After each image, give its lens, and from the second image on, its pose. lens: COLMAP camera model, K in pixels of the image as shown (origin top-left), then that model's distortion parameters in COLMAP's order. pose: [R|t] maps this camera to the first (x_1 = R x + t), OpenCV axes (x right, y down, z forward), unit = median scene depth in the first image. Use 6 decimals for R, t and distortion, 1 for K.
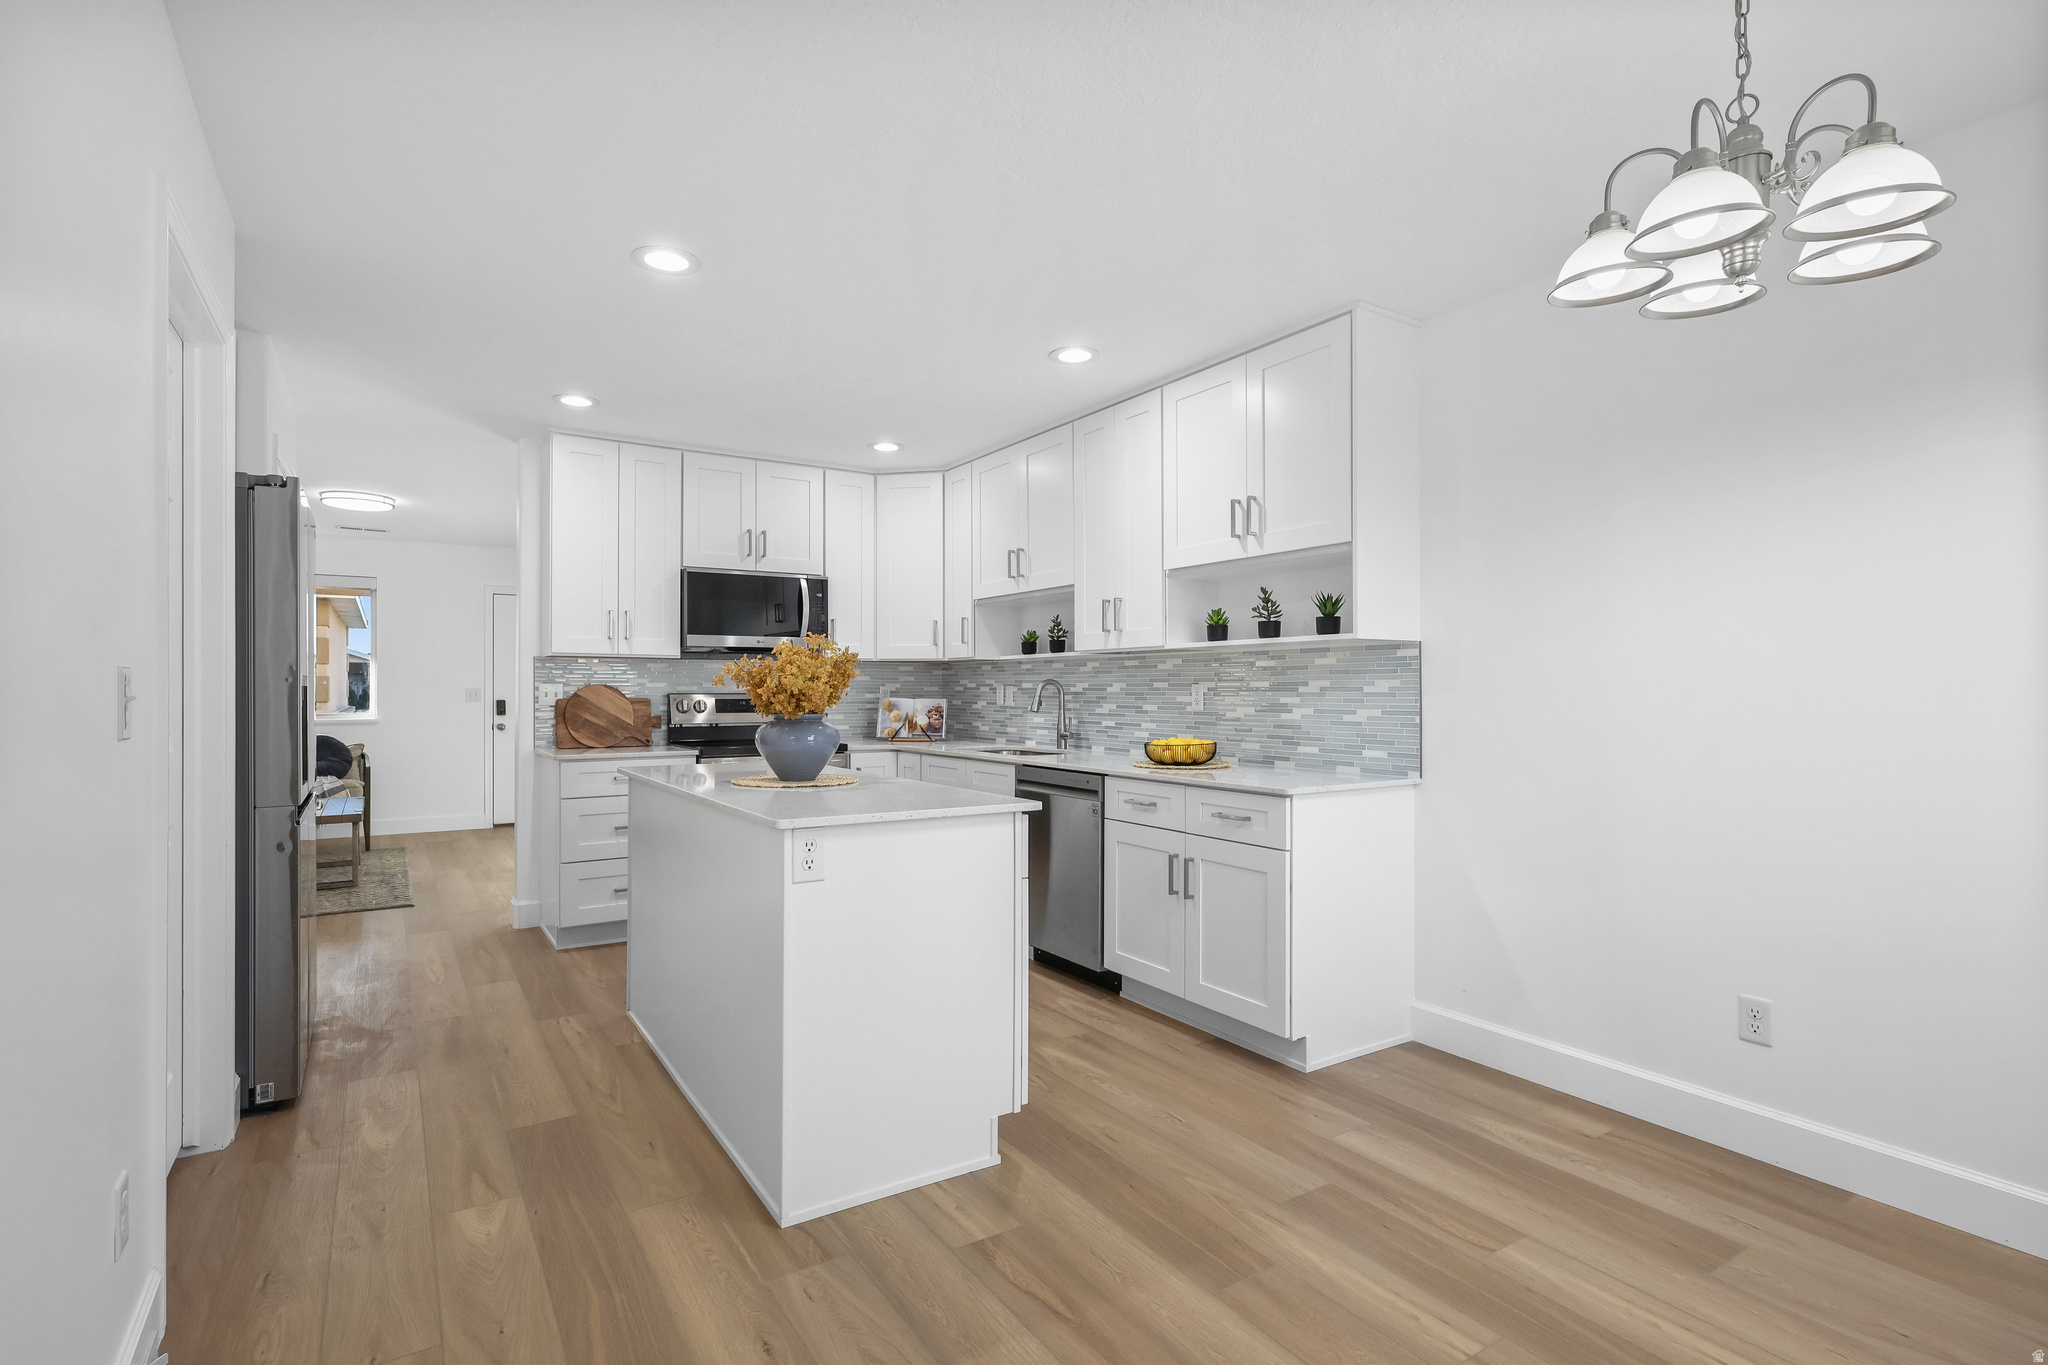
lens RADIAL K [[981.2, 0, 1029.1], [0, 981.2, 678.5], [0, 0, 1]] dist [-0.001141, -0.000599]
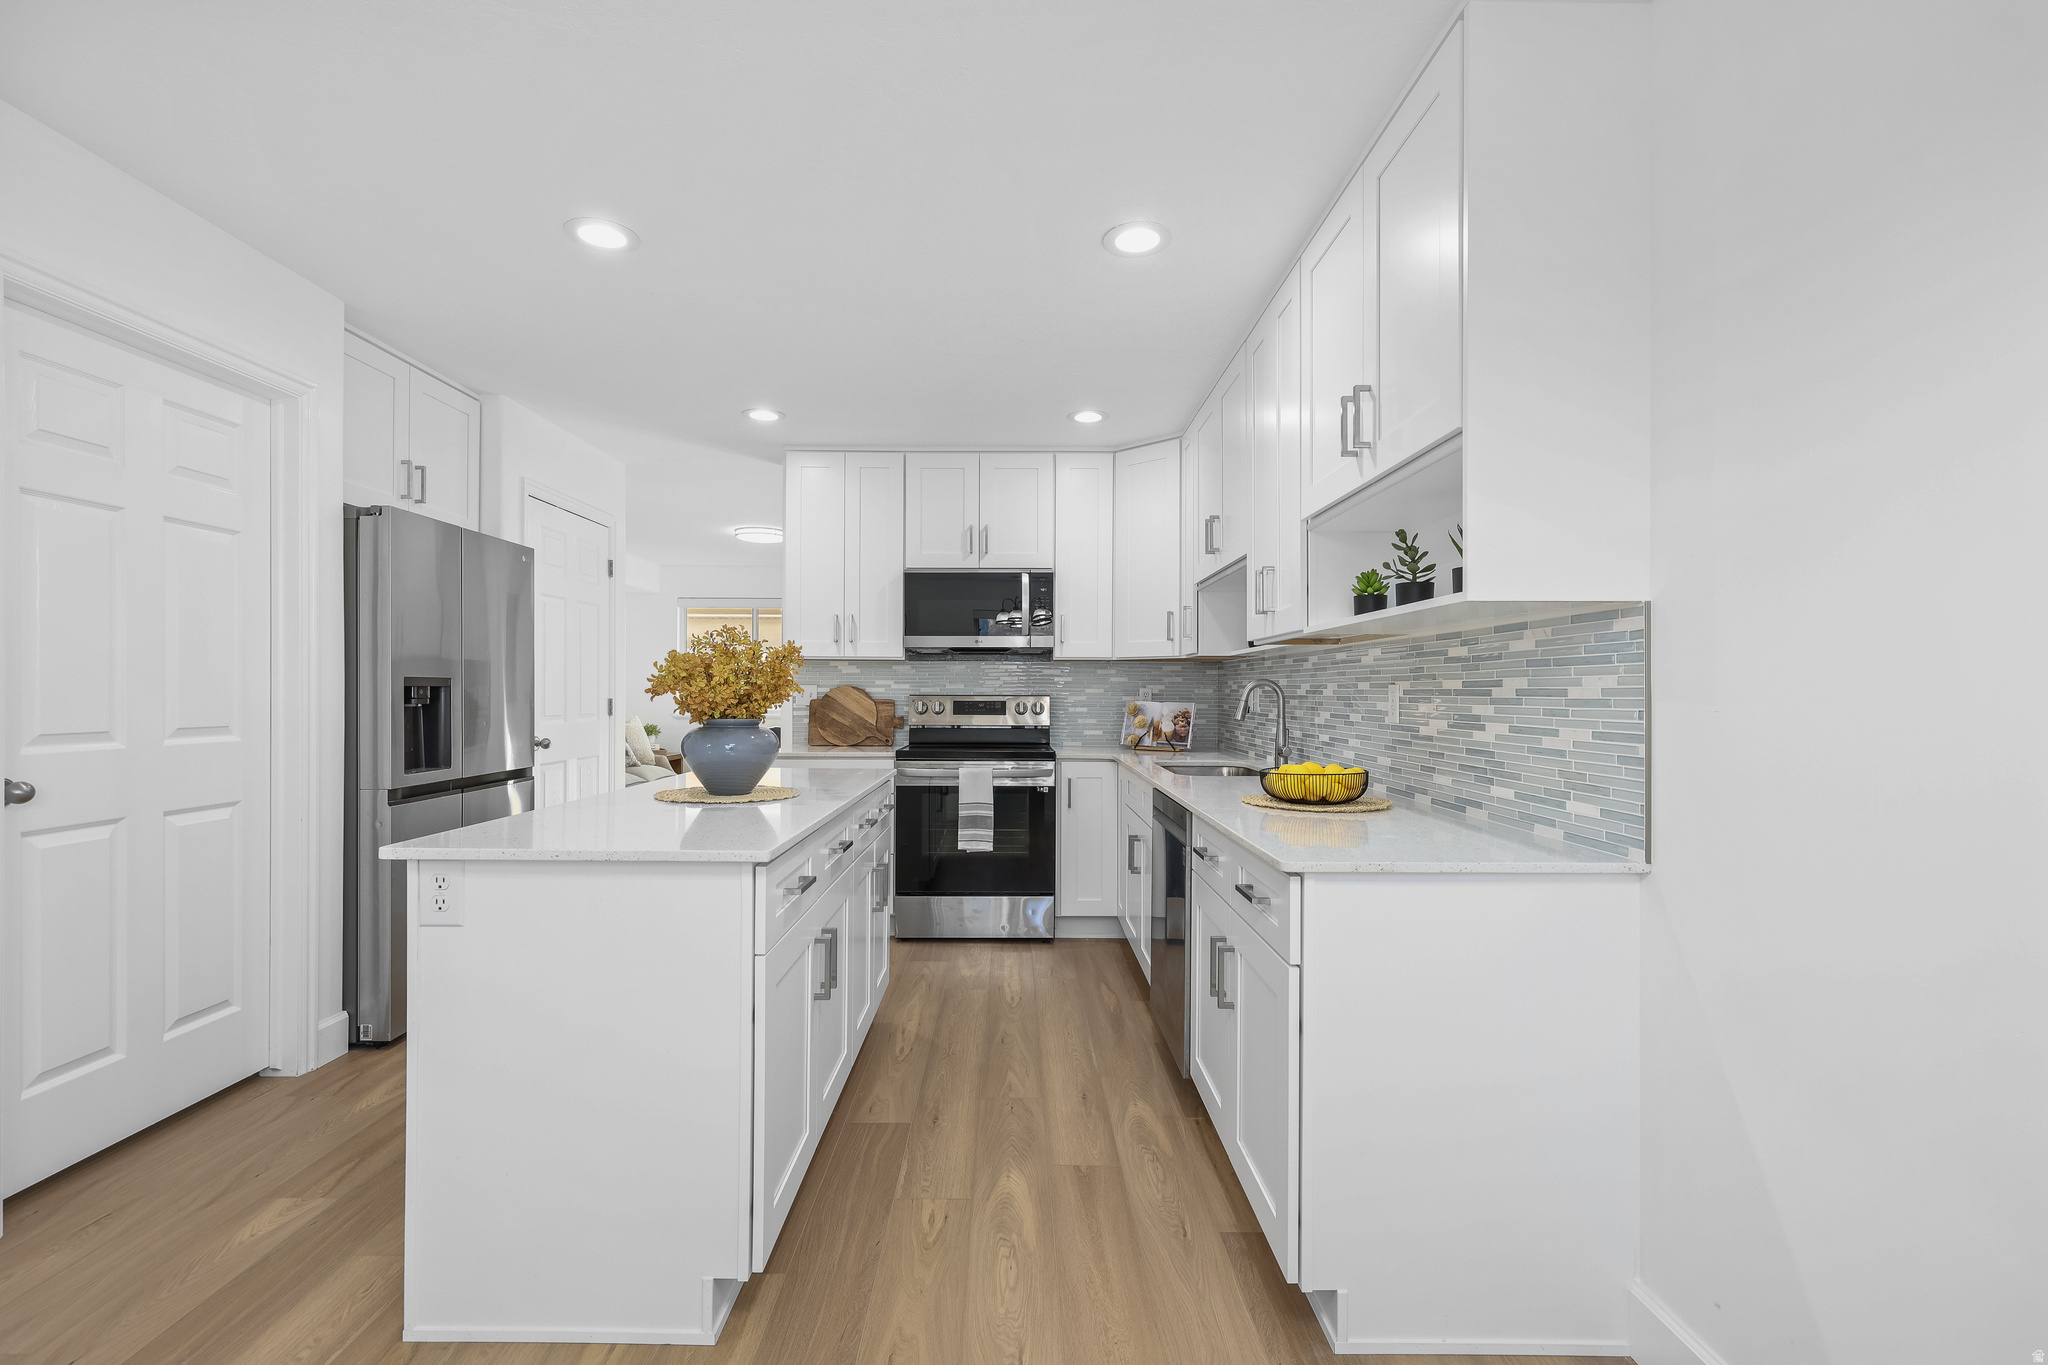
lens RADIAL K [[923.4, 0, 1019.4], [0, 923.4, 687.8], [0, 0, 1]] dist [0.000464, -0.000157]
pose [[0.838012, 0.000862, -0.545651, 0.277352], [0.002591, 0.999981, 0.005559, 0.003315], [0.545646, -0.006073, 0.837994, 0.290185]]
